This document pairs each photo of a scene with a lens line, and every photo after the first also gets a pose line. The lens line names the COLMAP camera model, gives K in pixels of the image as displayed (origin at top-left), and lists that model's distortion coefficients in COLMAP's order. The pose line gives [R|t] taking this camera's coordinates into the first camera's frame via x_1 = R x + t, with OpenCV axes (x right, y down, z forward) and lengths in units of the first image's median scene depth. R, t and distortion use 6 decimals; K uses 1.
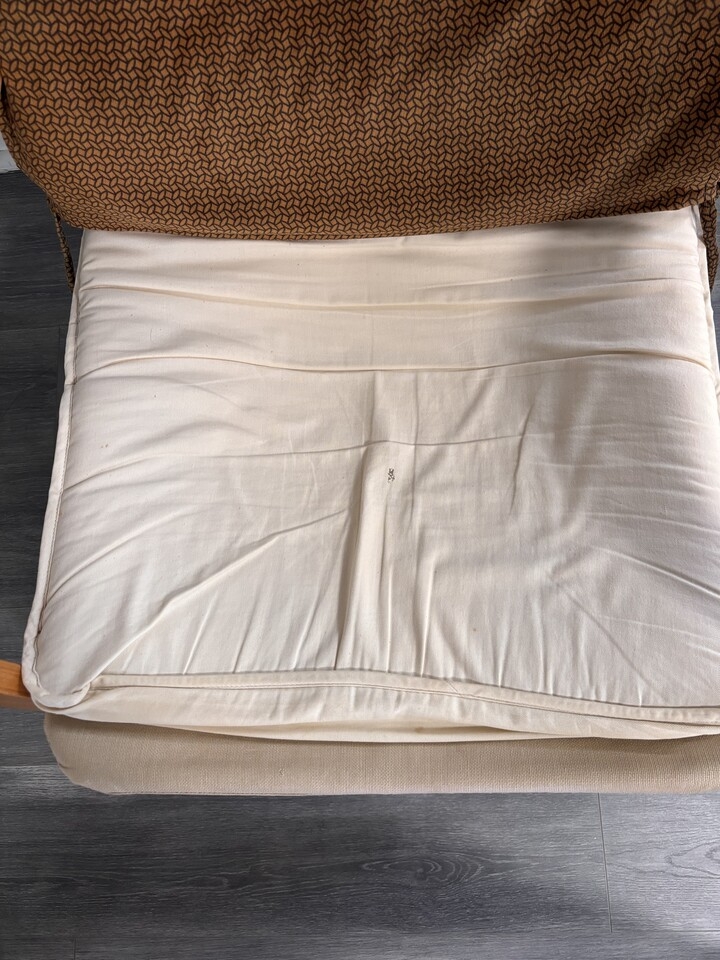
lens RADIAL K [[728.4, 0, 360.0], [0, 728.4, 480.0], [0, 0, 1]] dist [0.030847, -0.007729]
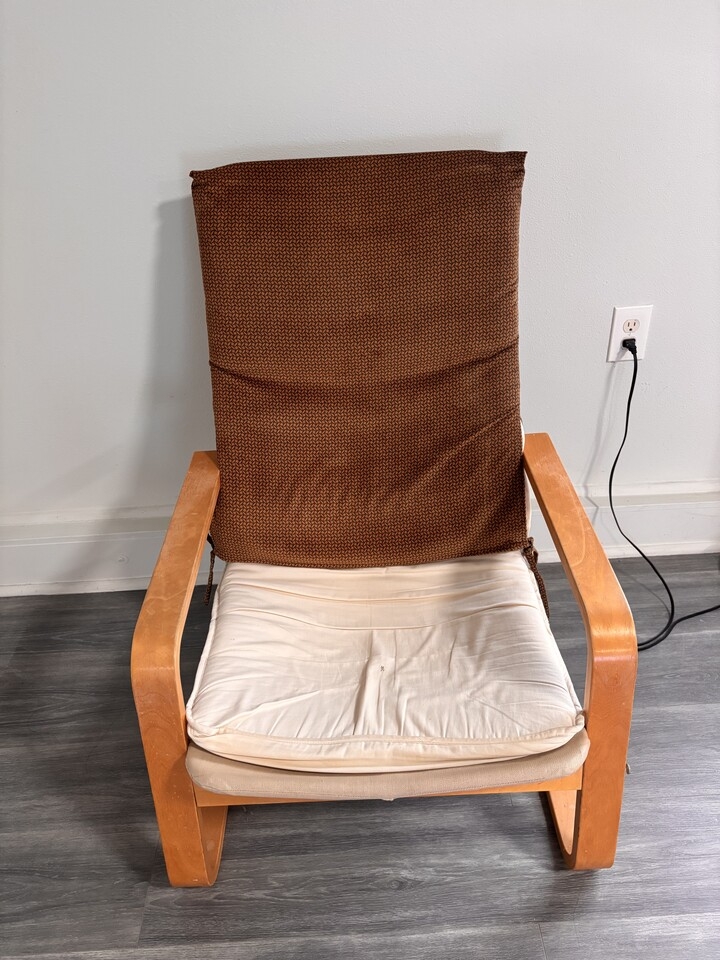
lens RADIAL K [[728.4, 0, 360.0], [0, 728.4, 480.0], [0, 0, 1]] dist [0.030847, -0.007729]
pose [[0.999547, 0.024416, 0.017607, -0.058975], [-0.005128, 0.714450, -0.699668, 0.982428], [-0.029662, 0.699260, 0.714251, -0.661564]]
